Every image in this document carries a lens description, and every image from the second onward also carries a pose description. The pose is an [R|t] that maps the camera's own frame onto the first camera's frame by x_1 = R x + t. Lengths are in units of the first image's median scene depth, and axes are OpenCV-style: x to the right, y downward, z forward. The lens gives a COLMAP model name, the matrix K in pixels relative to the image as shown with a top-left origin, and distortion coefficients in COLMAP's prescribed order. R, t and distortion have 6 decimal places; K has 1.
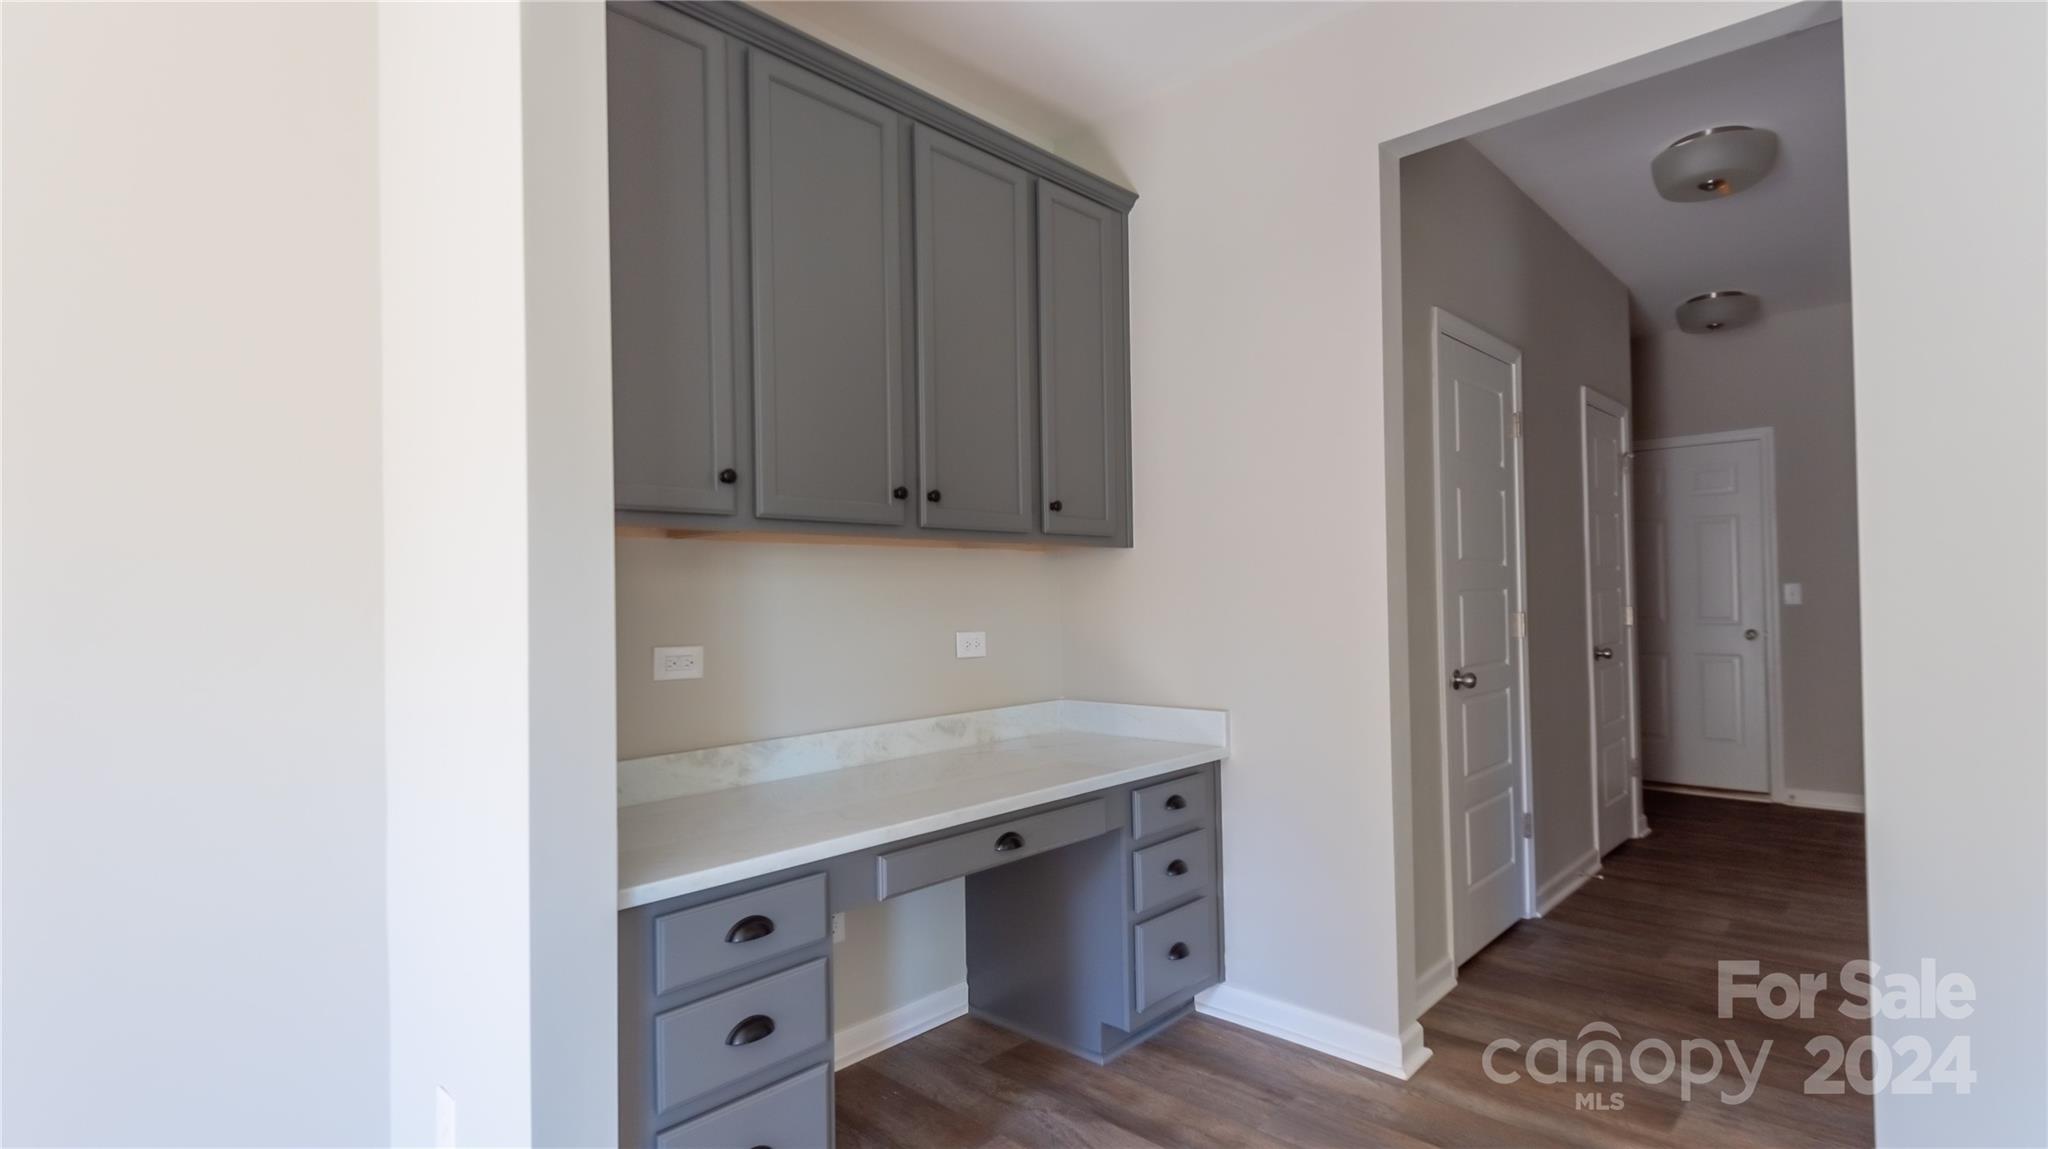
lens RADIAL K [[972.3, 0, 1025.0], [0, 972.3, 577.4], [0, 0, 1]] dist [0.002318, 0.000068]
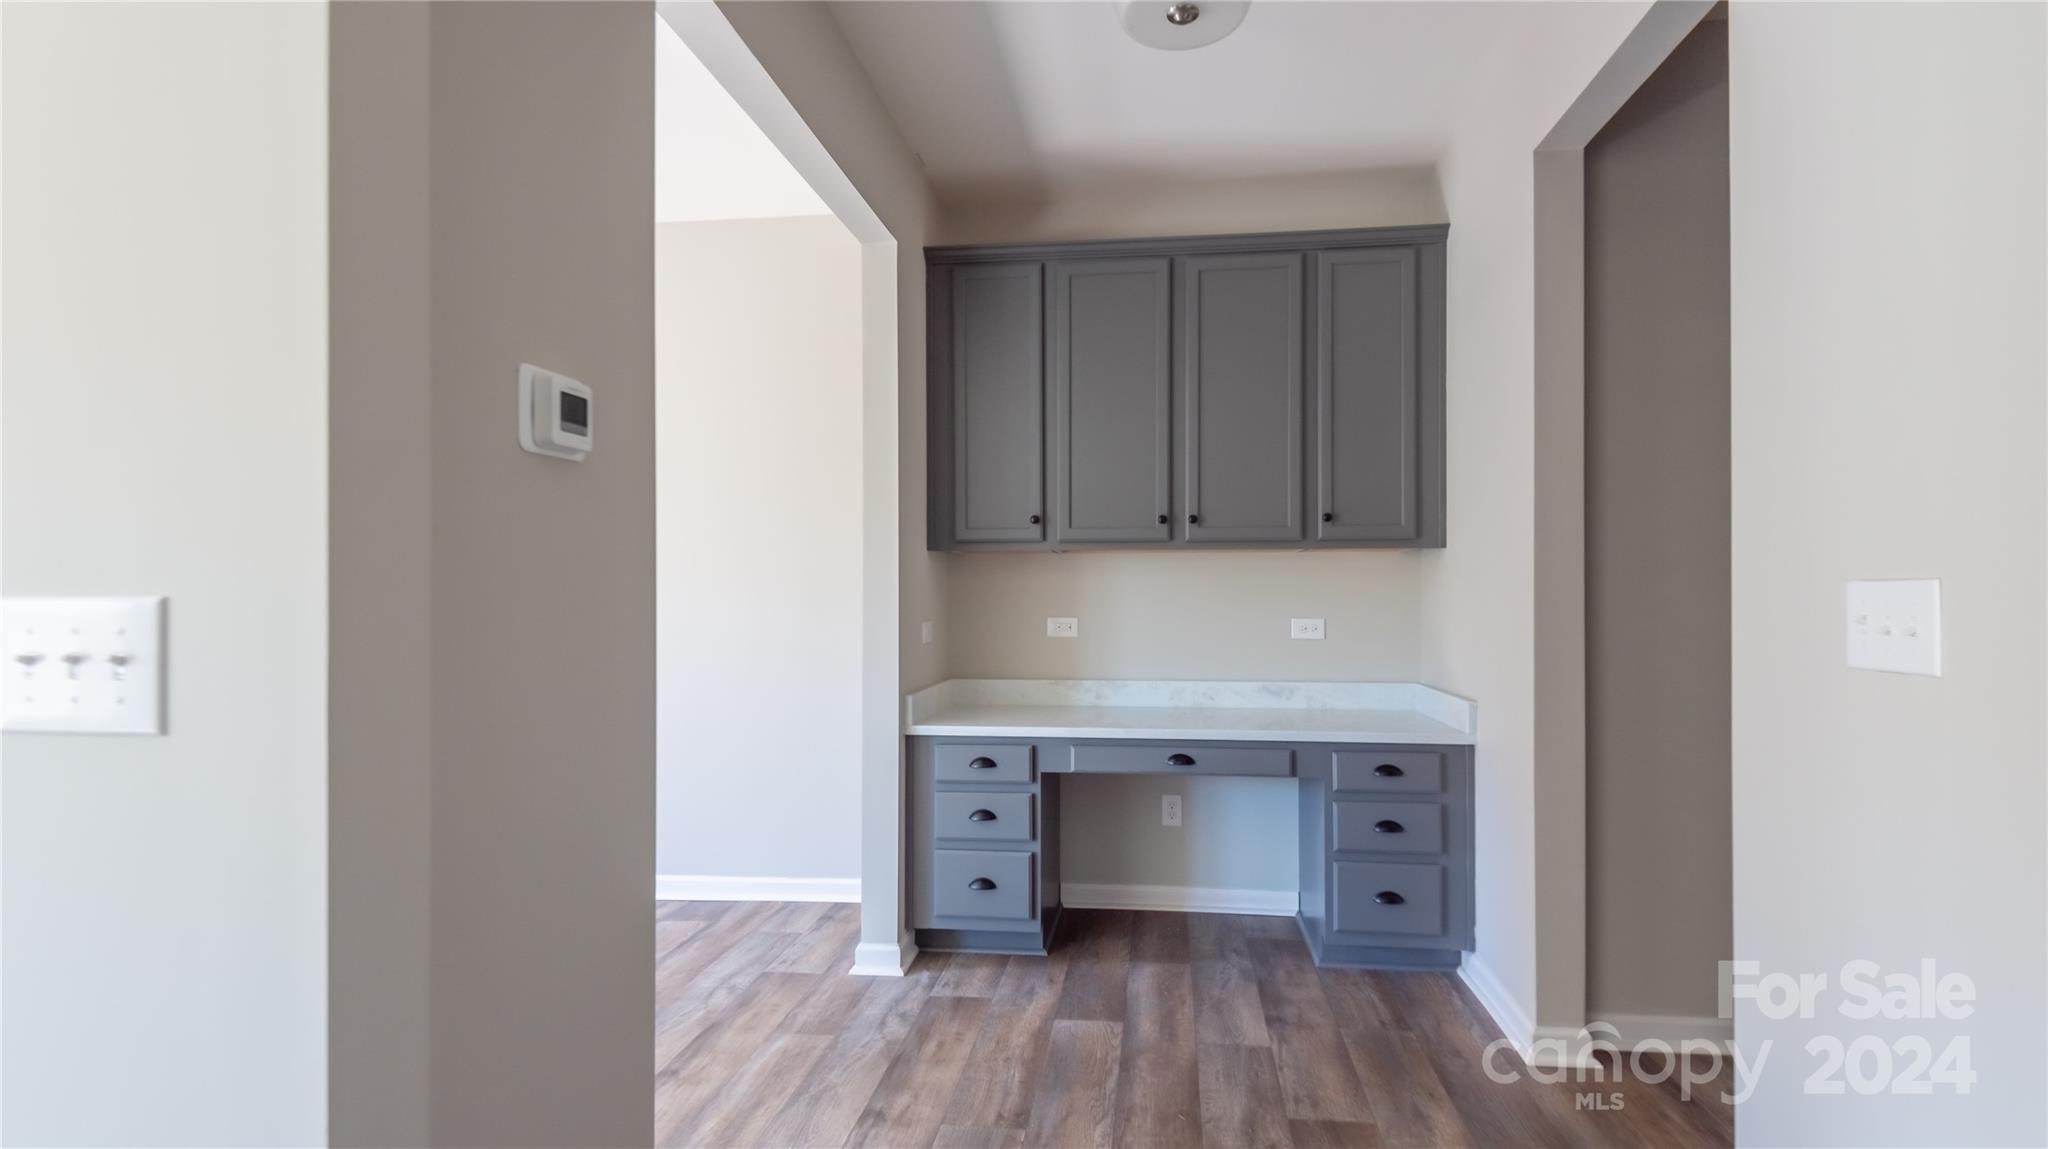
lens RADIAL K [[972.3, 0, 1024.9], [0, 972.3, 579.2], [0, 0, 1]] dist [0.002318, 0.000068]
pose [[0.580251, 0.005085, -0.814422, 0.868434], [0.006722, 0.999917, 0.011032, -0.012612], [0.814410, -0.011876, 0.580168, -0.023730]]
